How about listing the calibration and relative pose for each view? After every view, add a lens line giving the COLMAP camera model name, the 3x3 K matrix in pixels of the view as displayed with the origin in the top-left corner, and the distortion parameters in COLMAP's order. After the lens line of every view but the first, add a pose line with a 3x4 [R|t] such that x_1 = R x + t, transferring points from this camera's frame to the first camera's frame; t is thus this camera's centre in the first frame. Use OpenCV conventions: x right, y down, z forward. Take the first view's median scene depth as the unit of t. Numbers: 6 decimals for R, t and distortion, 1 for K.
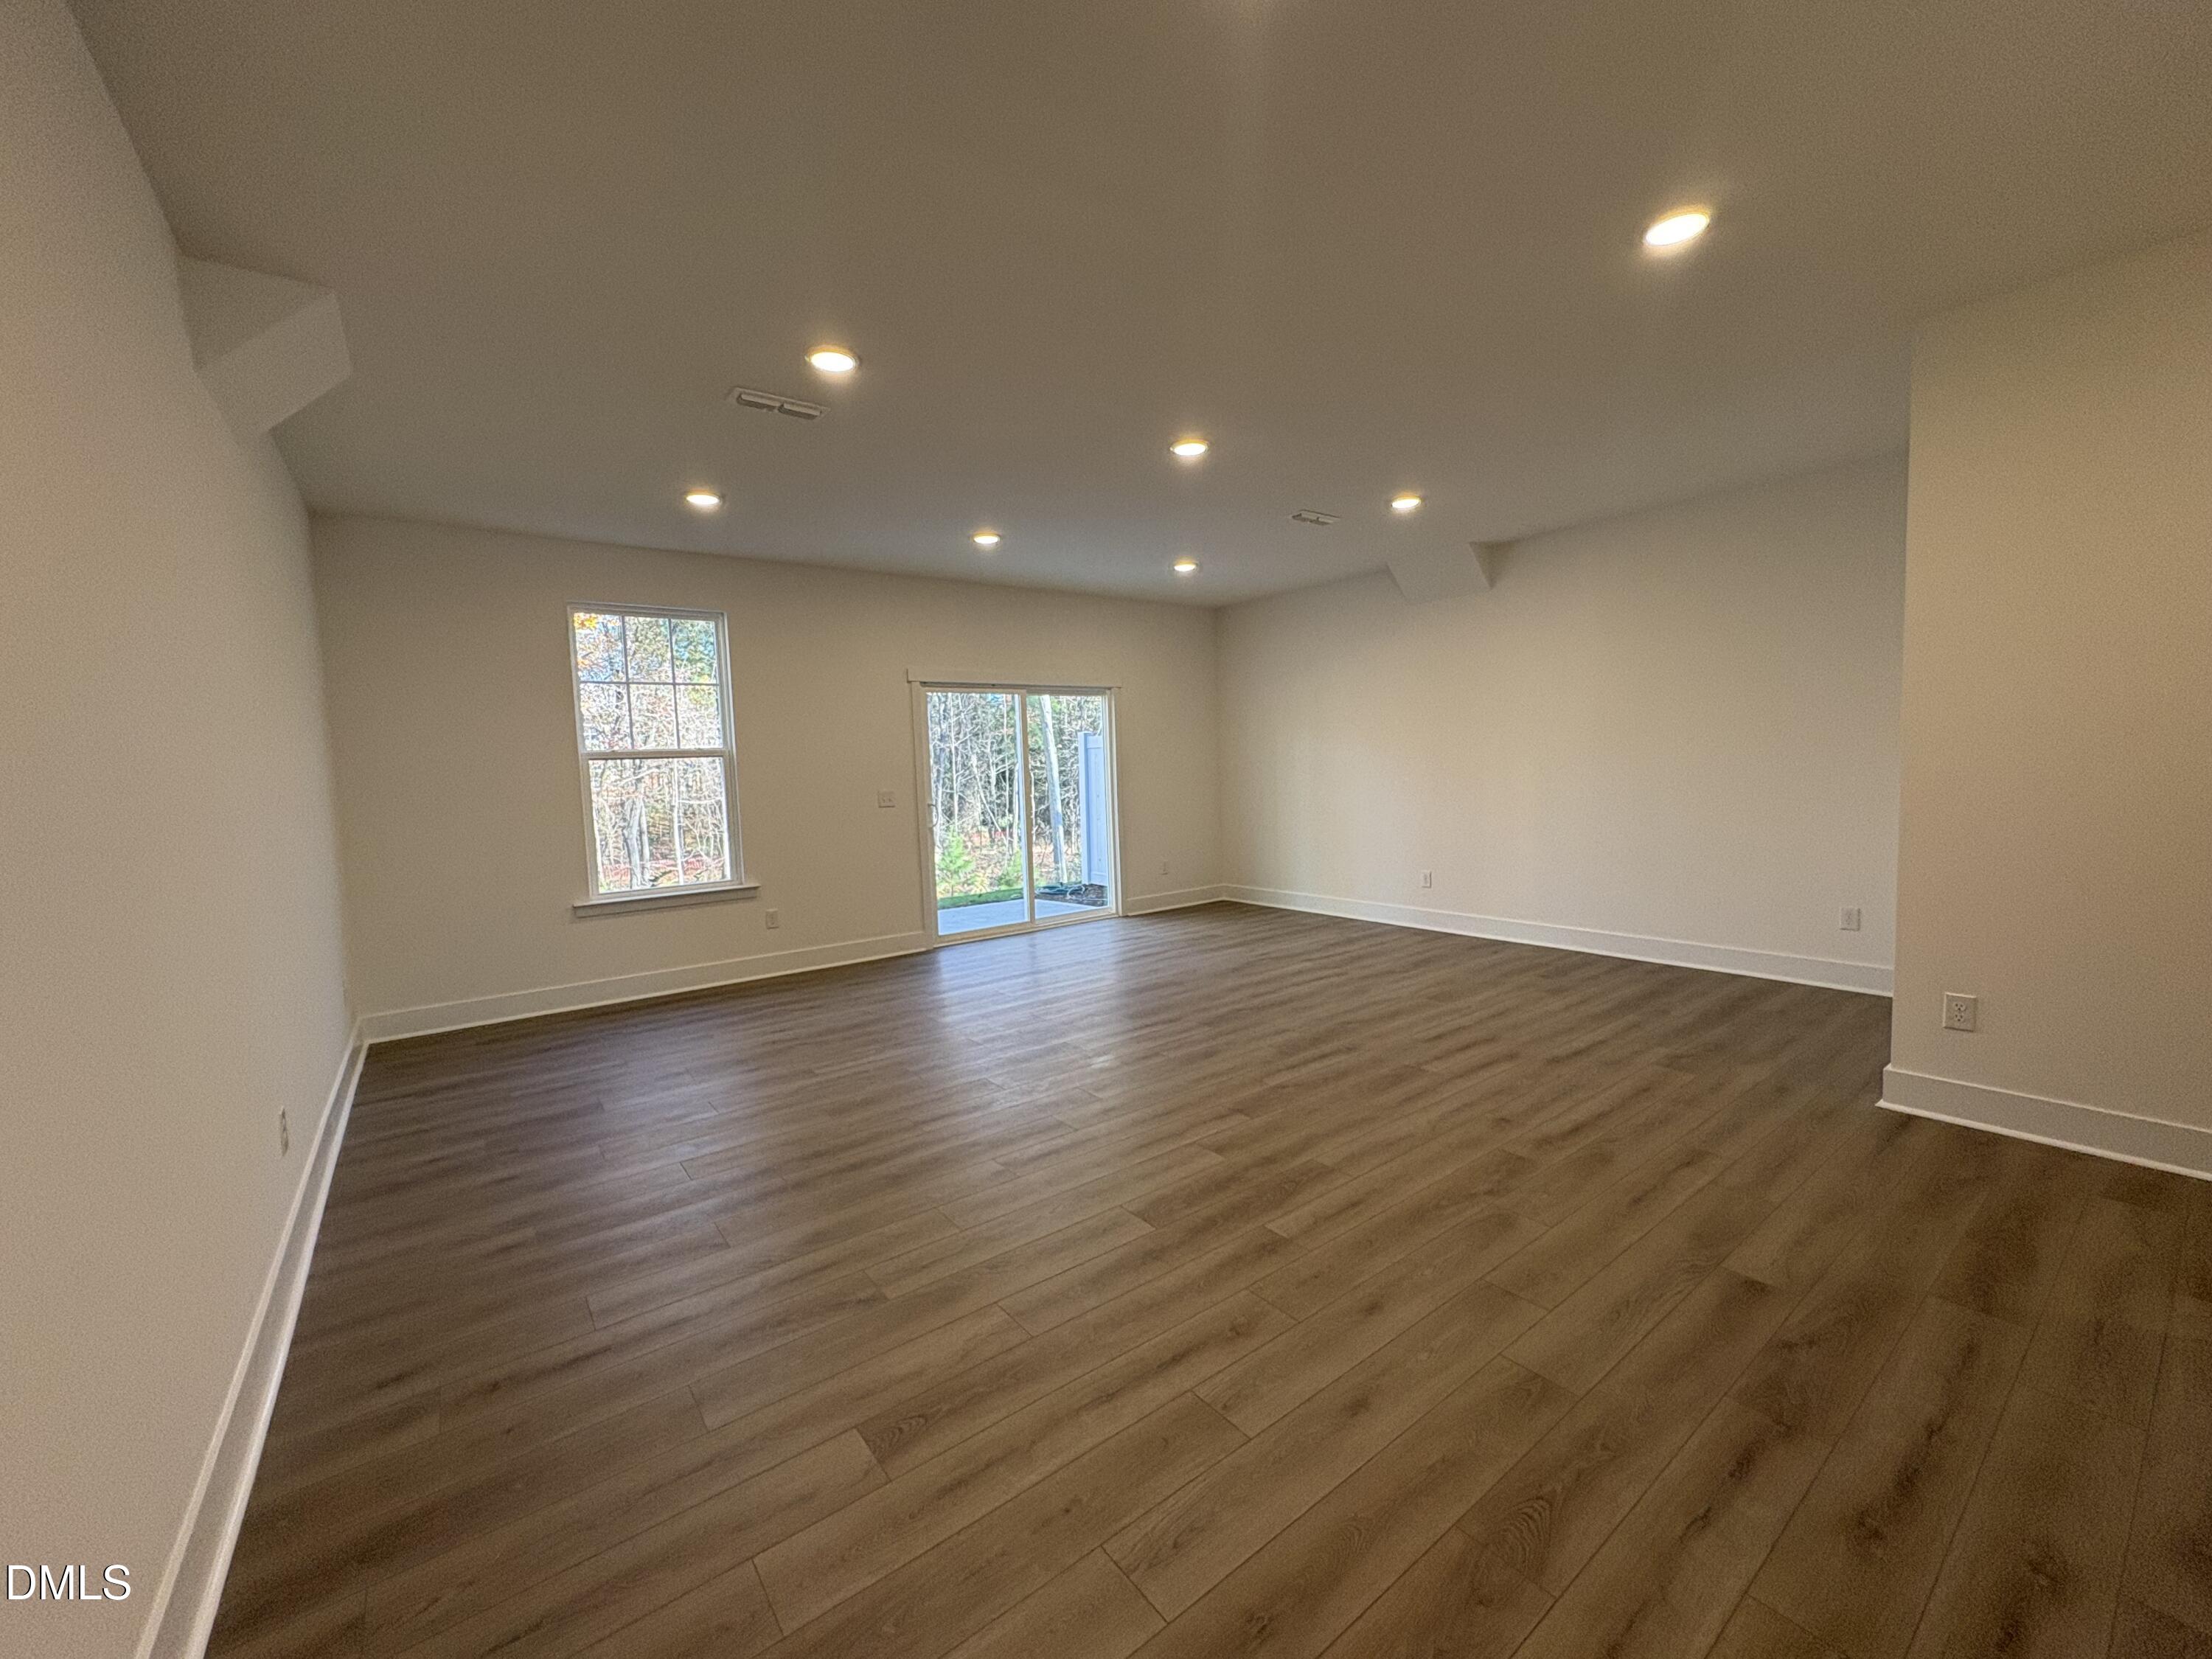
lens RADIAL K [[879.0, 0, 1105.4], [0, 879.0, 829.5], [0, 0, 1]] dist [0.002756, -0.000830]
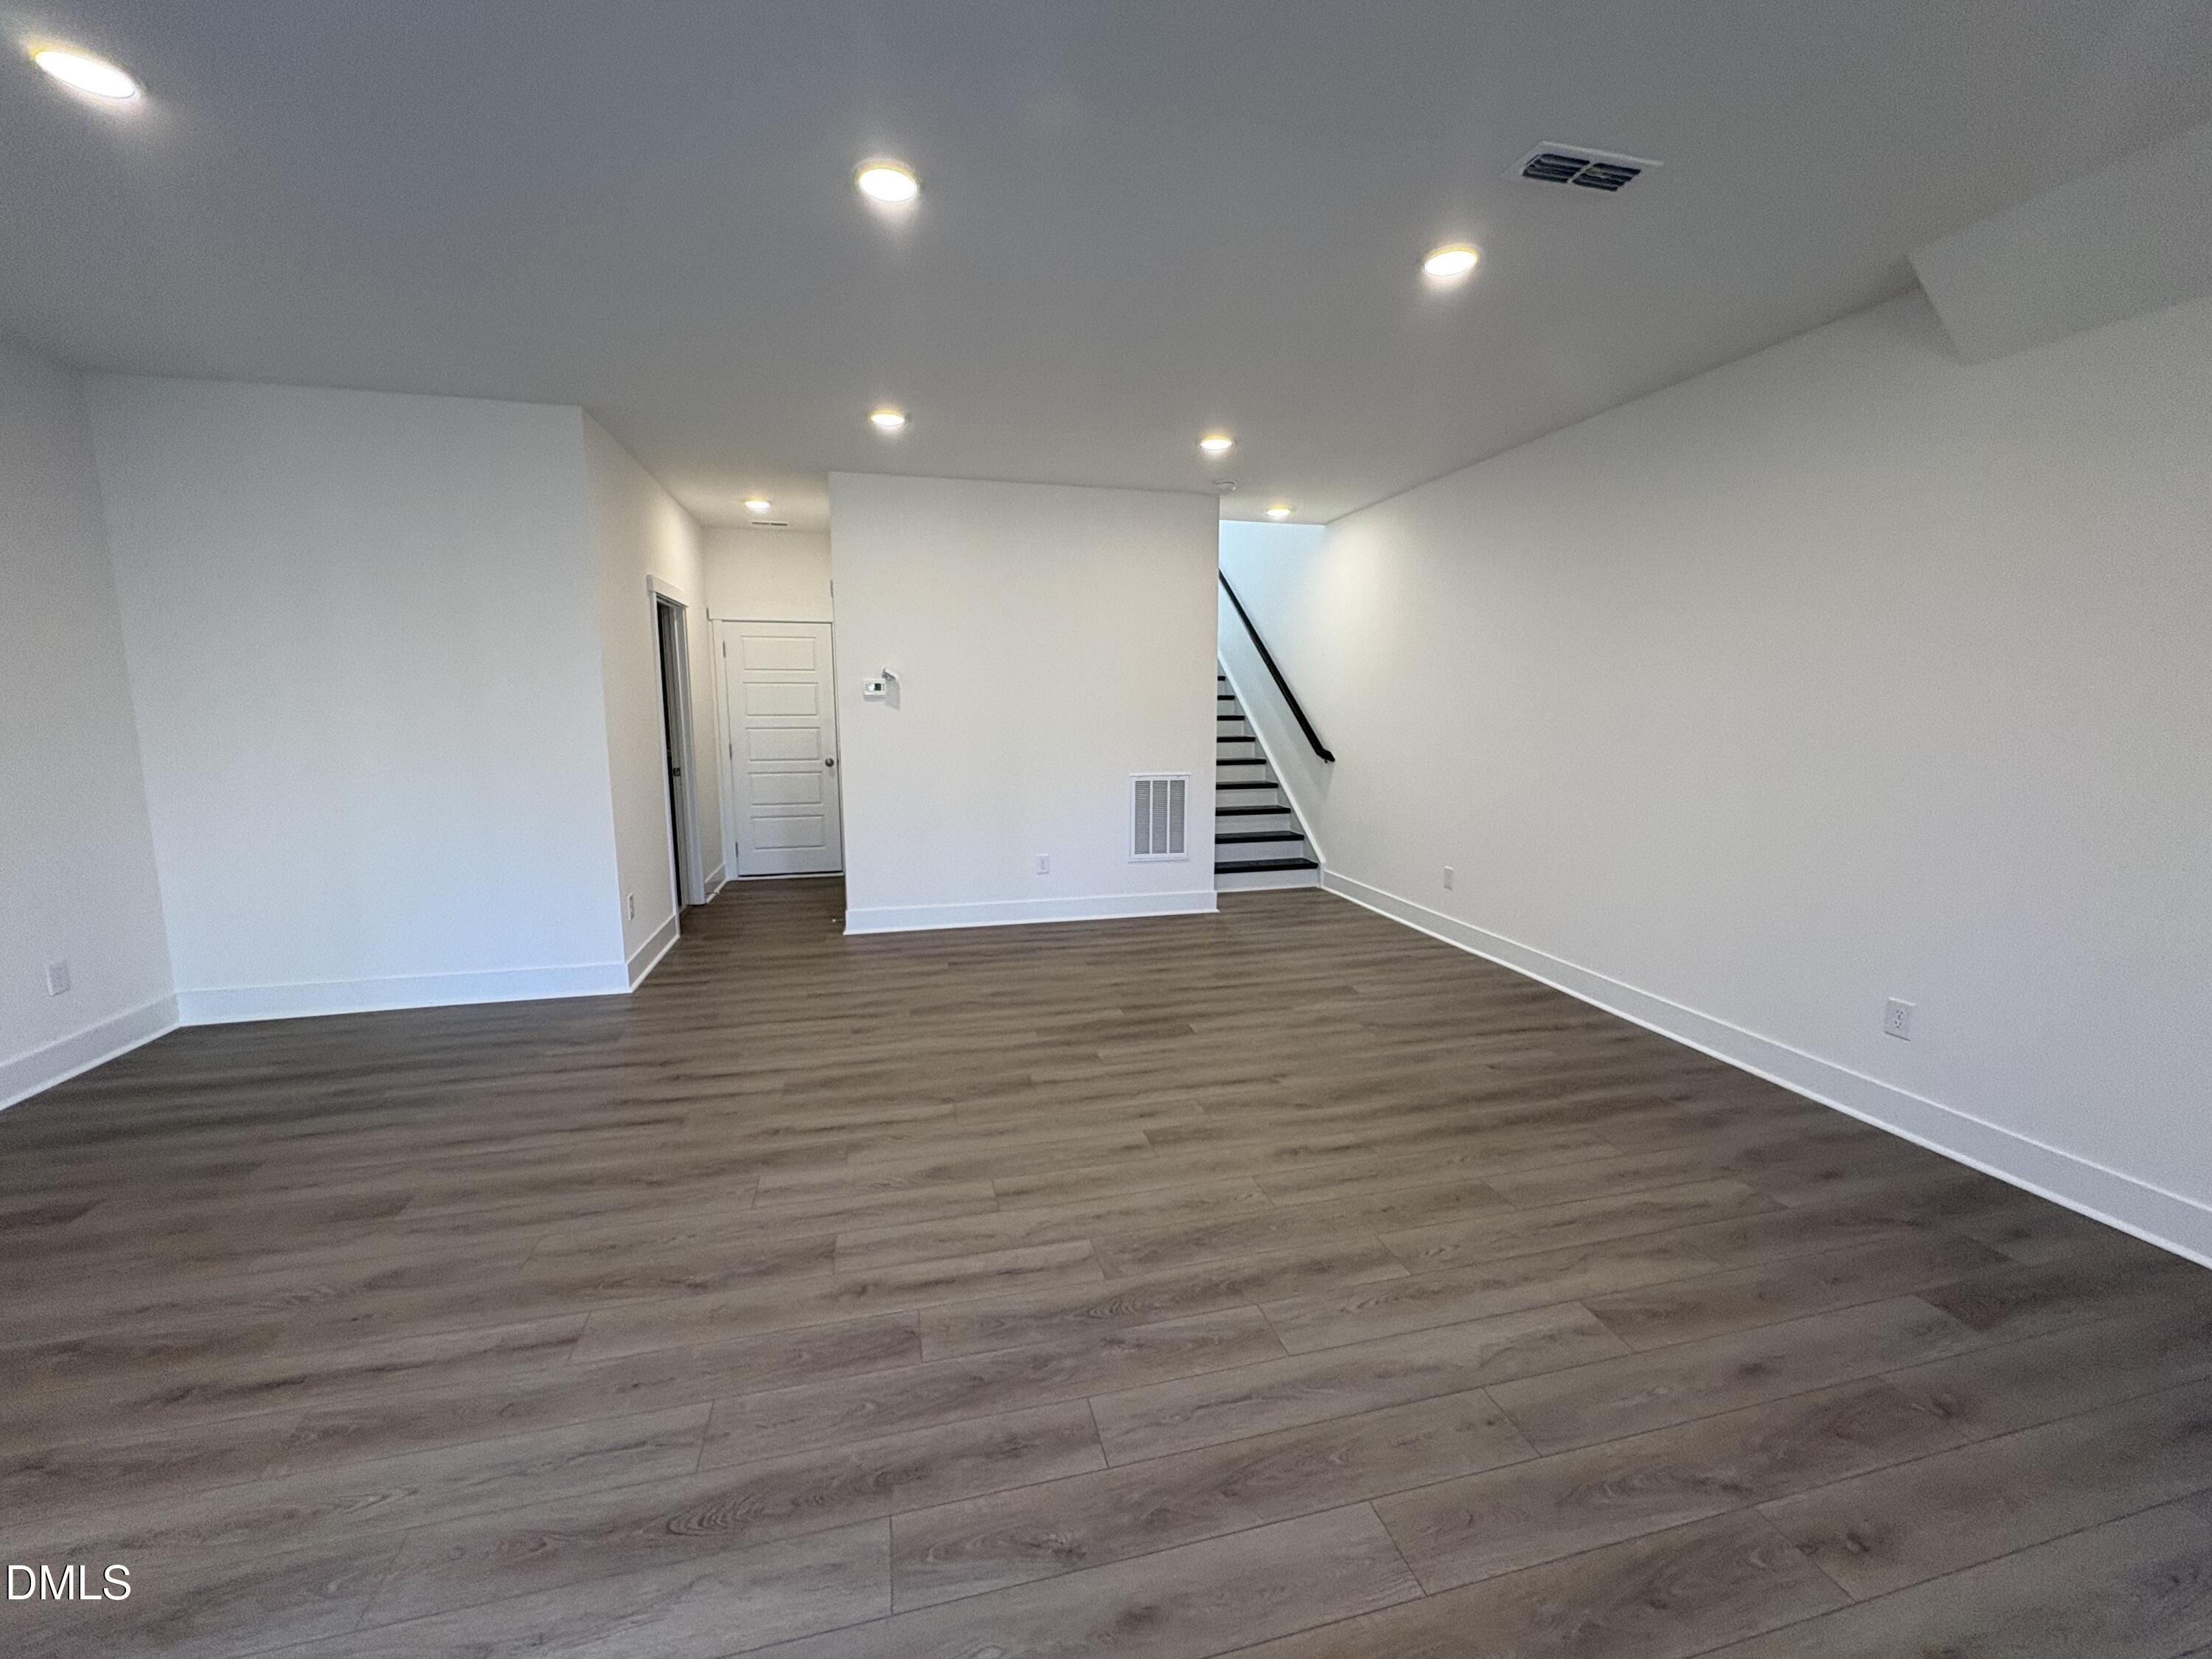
lens RADIAL K [[879.0, 0, 1104.4], [0, 879.0, 824.1], [0, 0, 1]] dist [0.002756, -0.000830]
pose [[-0.918599, -0.022177, 0.394569, -0.276632], [0.060246, 0.978896, 0.195278, -0.137917], [-0.390572, 0.203154, -0.897876, 1.604224]]
